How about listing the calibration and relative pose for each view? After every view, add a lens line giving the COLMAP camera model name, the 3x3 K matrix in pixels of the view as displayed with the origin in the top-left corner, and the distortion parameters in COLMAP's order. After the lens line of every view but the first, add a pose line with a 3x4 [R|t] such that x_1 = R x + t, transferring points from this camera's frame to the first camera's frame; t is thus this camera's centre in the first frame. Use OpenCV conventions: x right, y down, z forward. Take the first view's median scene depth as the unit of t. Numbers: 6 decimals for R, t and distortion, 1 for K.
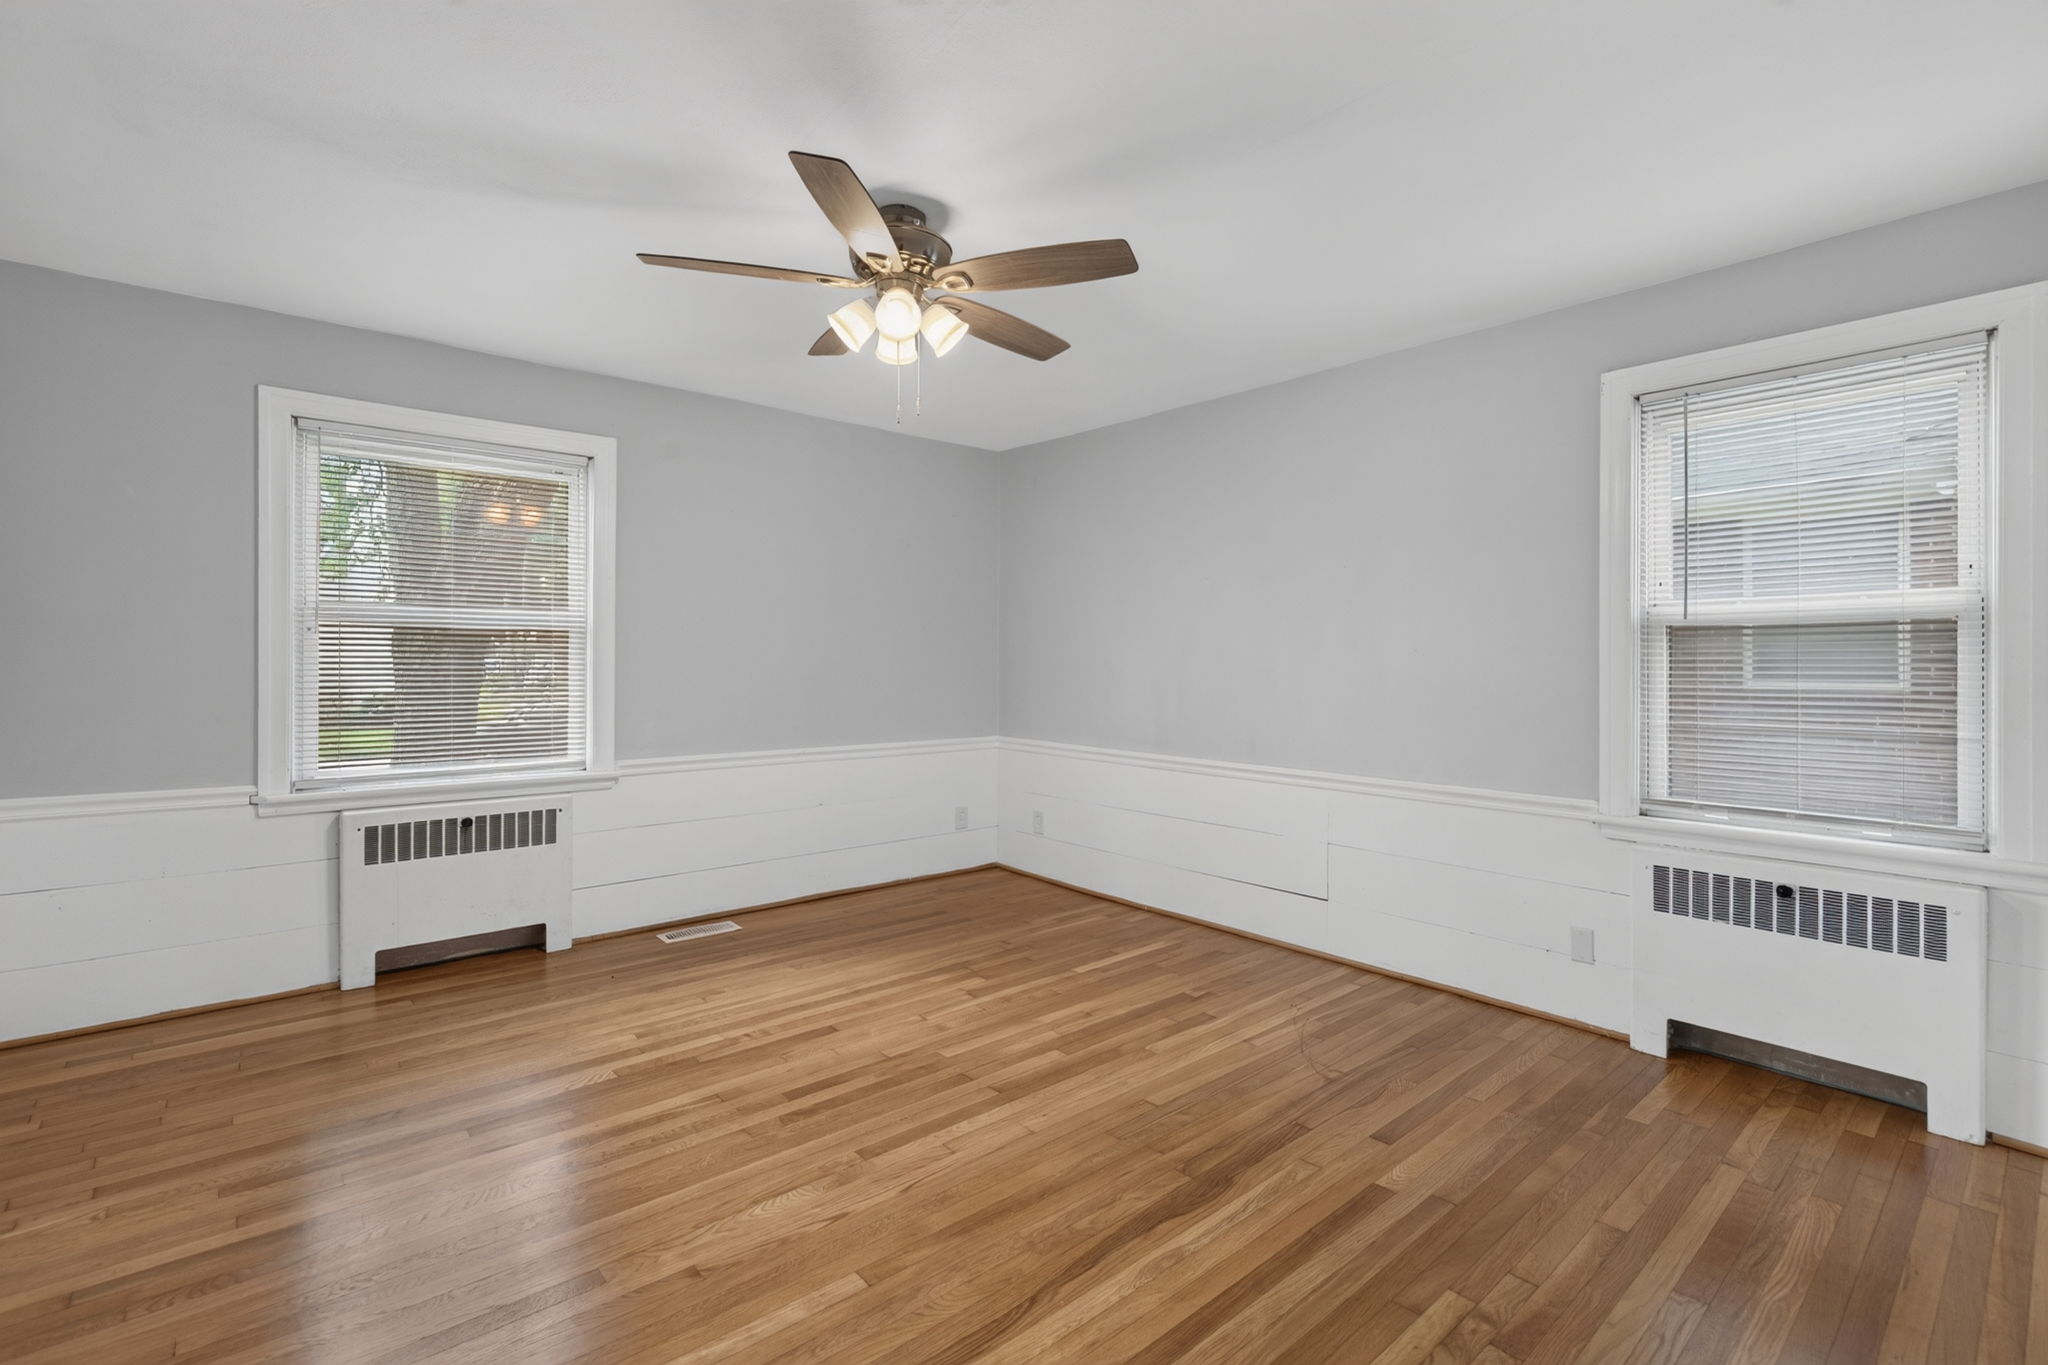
lens RADIAL K [[925.9, 0, 1024.0], [0, 925.9, 682.5], [0, 0, 1]] dist [-0.000702, -0.000129]
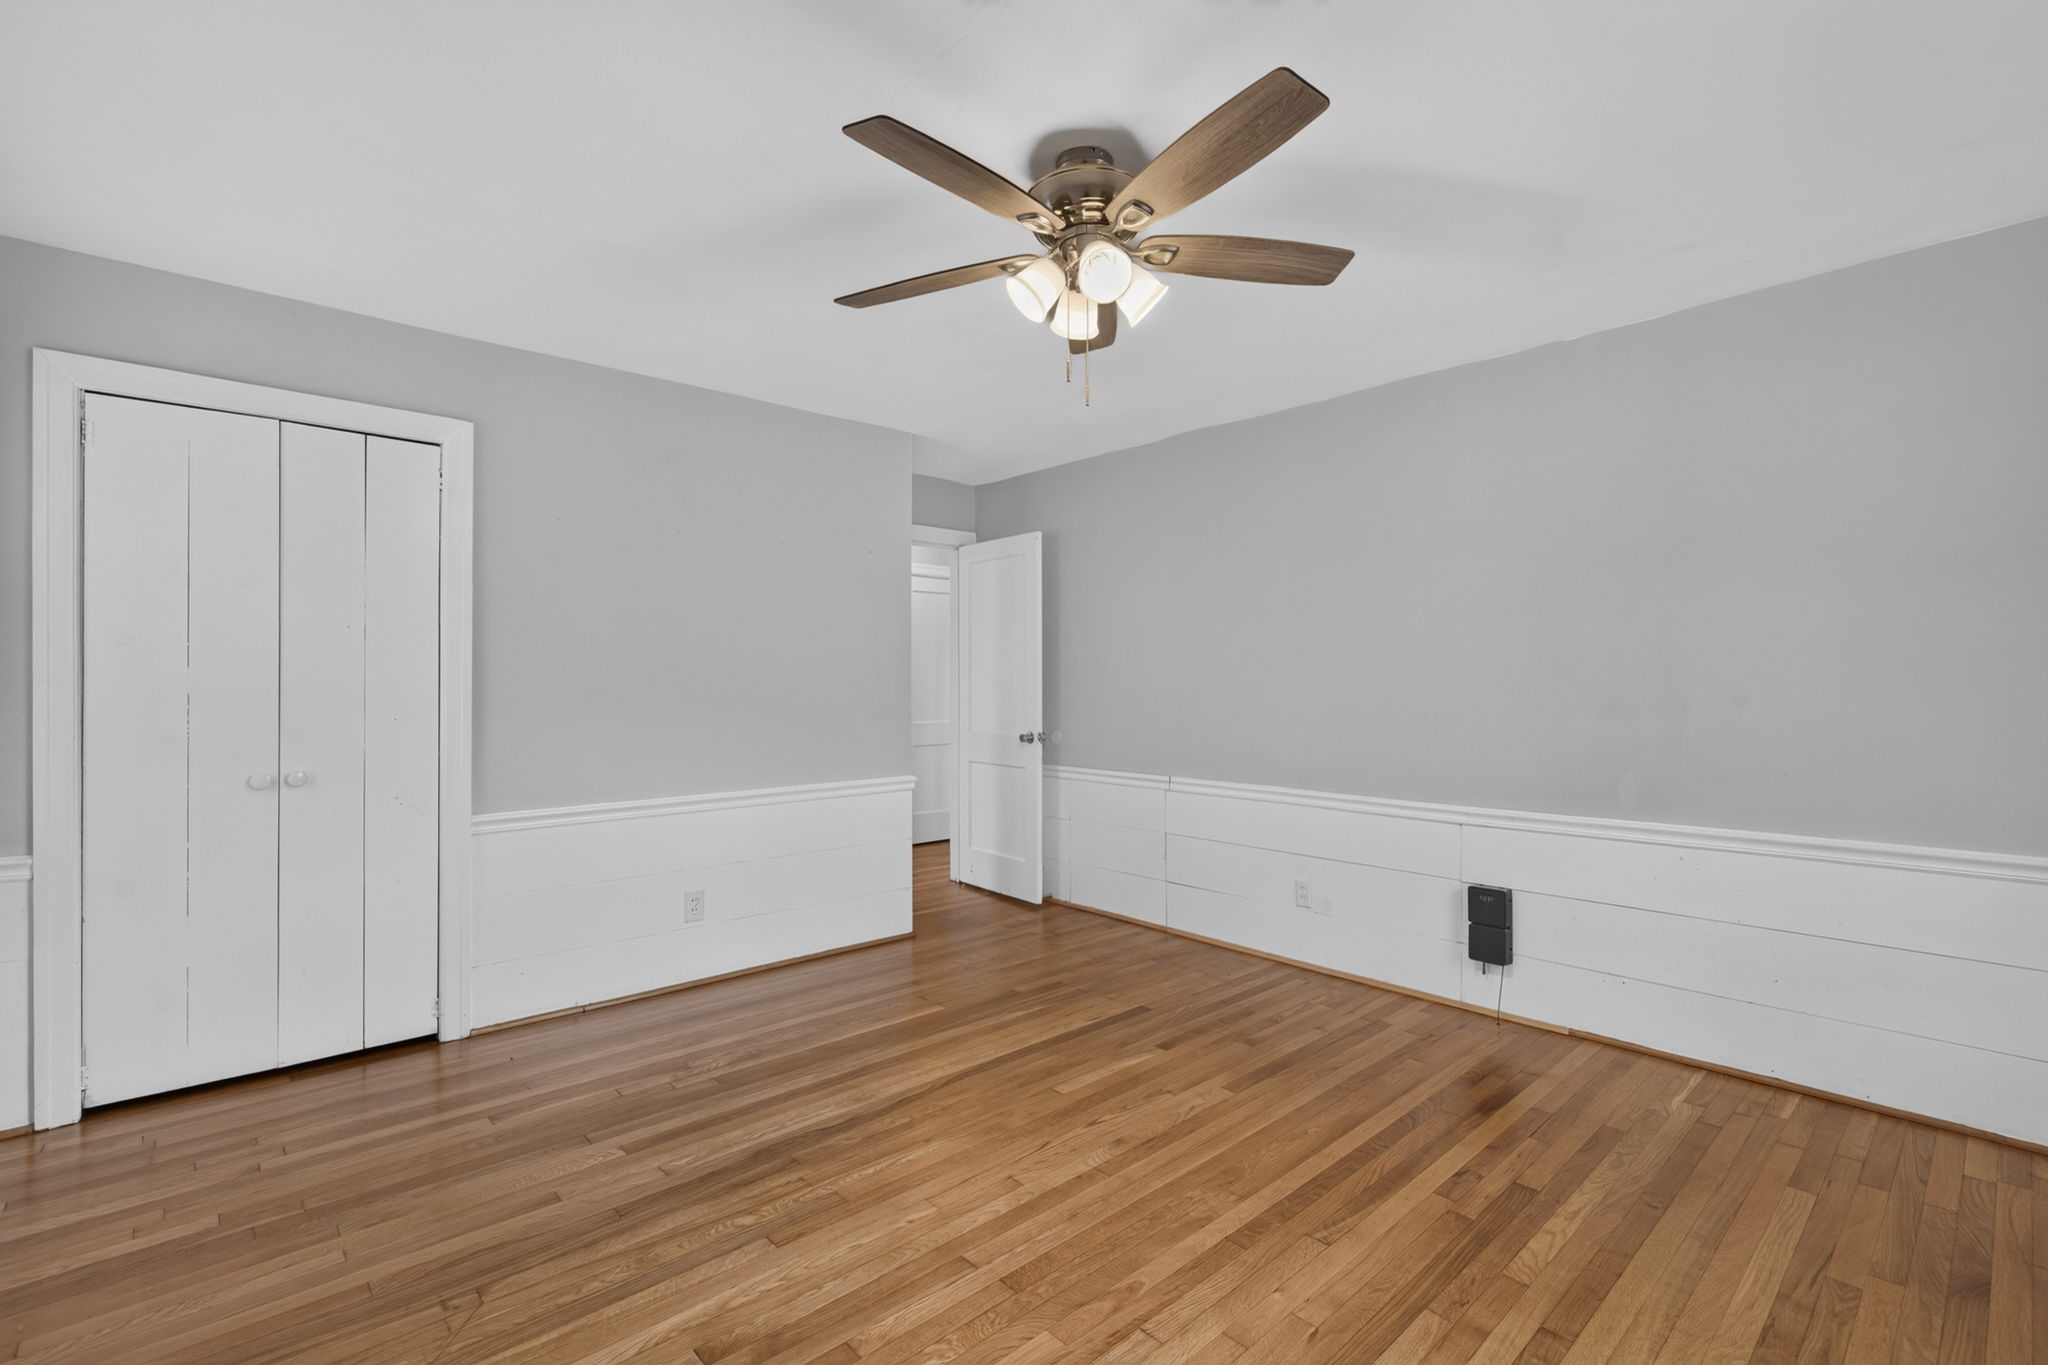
lens RADIAL K [[924.3, 0, 1036.0], [0, 924.3, 685.4], [0, 0, 1]] dist [-0.001357, 0.000004]
pose [[-0.999253, -0.003671, -0.038471, -0.042955], [-0.004755, 0.999593, 0.028126, -0.034342], [0.038352, 0.028288, -0.998864, 1.337353]]
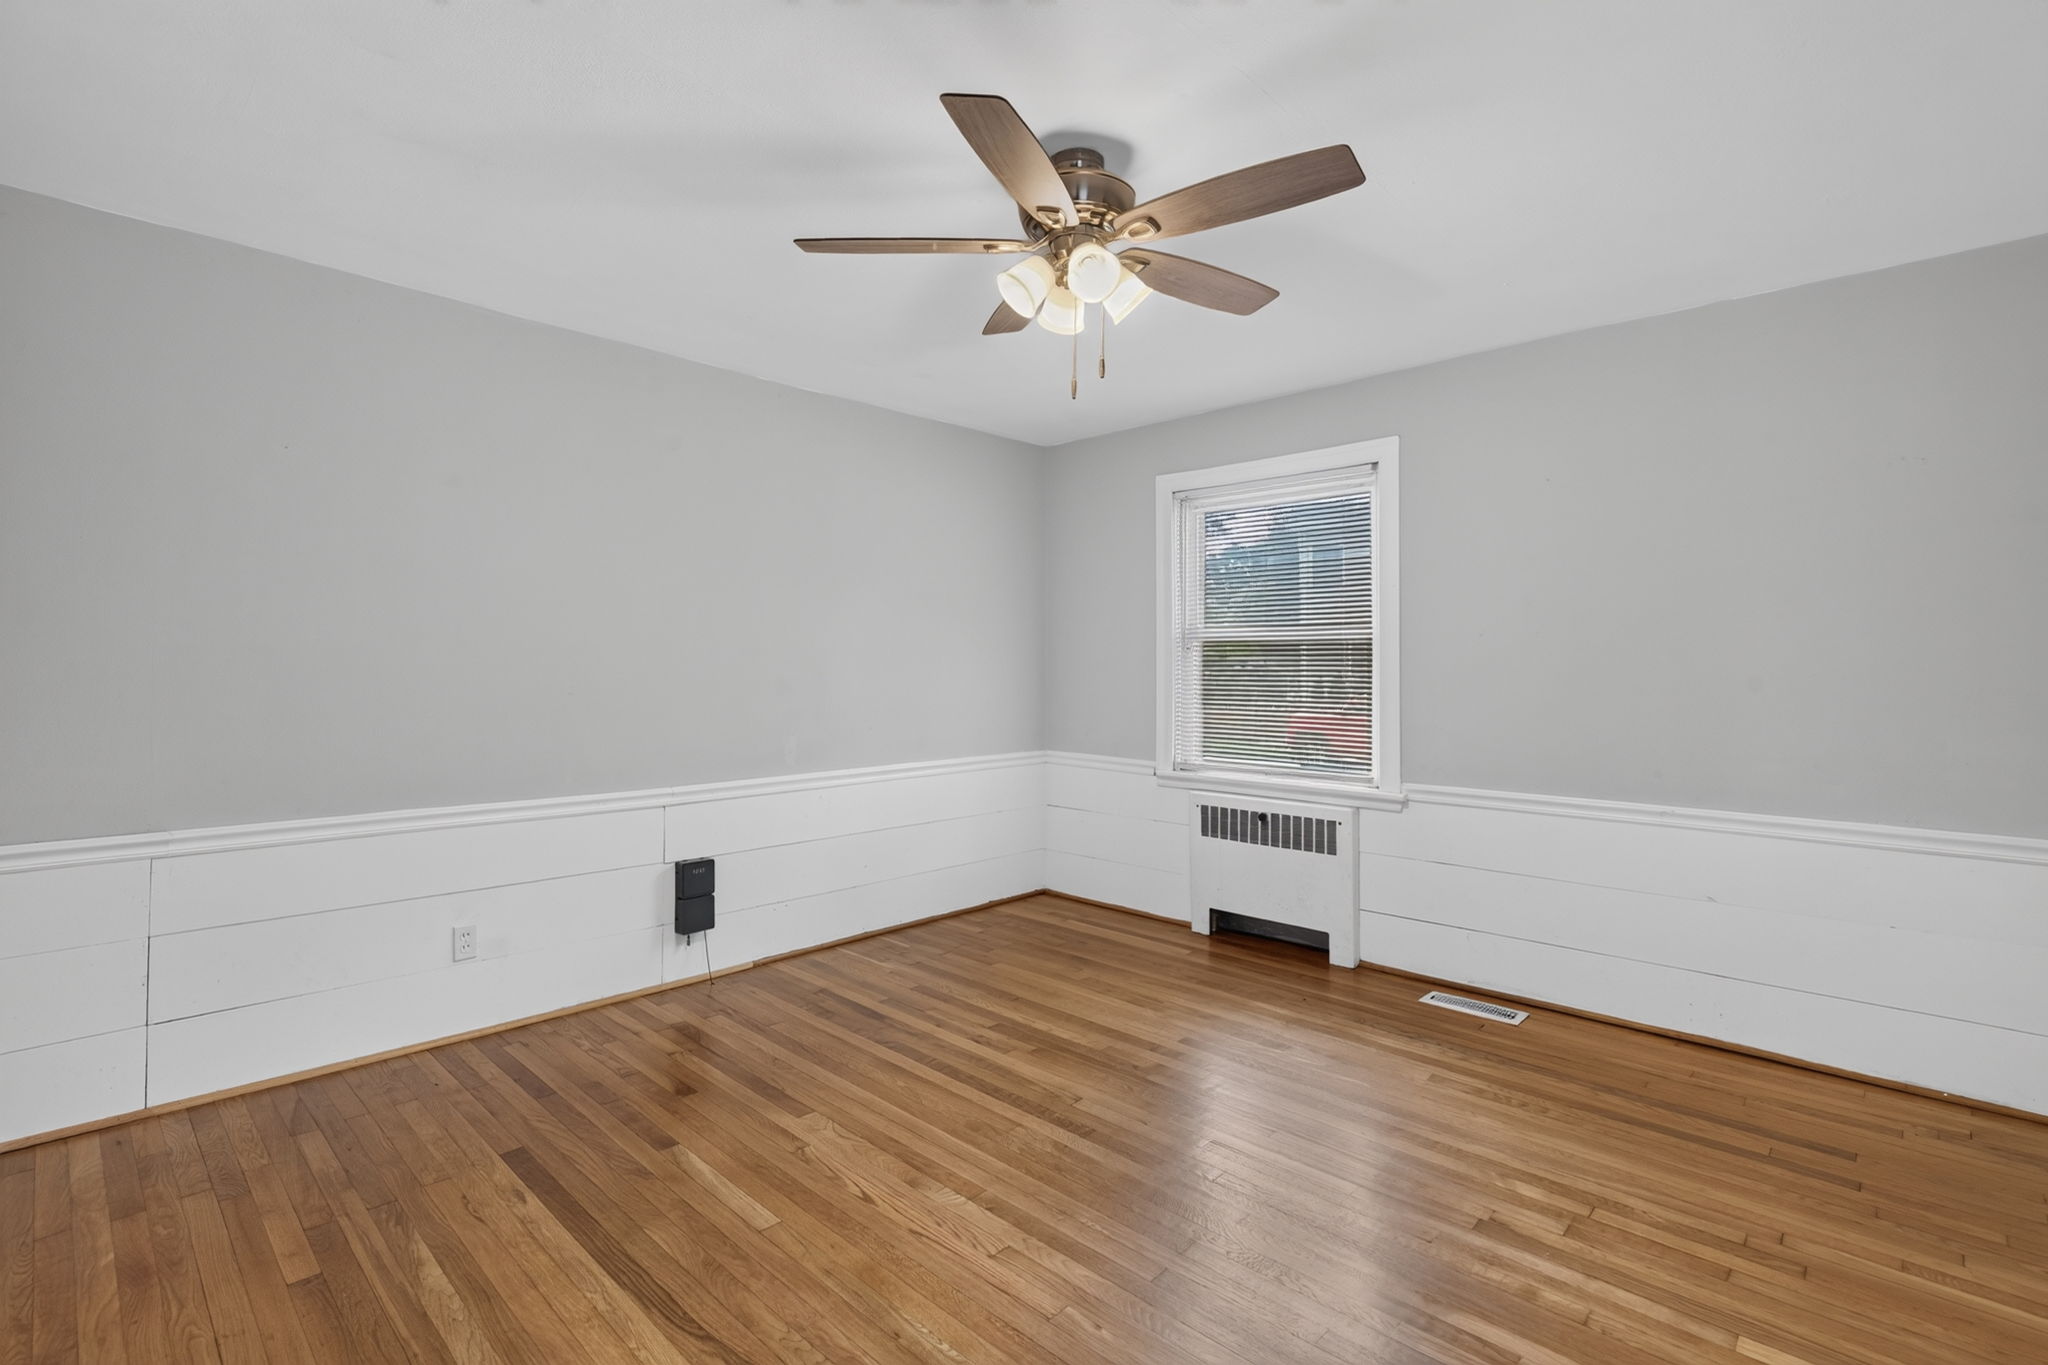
lens RADIAL K [[931.3, 0, 1024.0], [0, 931.3, 660.0], [0, 0, 1]] dist [-0.001298, 0.000085]
pose [[0.099371, -0.012890, -0.994967, 0.520892], [-0.030729, 0.999399, -0.016017, -0.012857], [0.994576, 0.032166, 0.098915, 0.626445]]
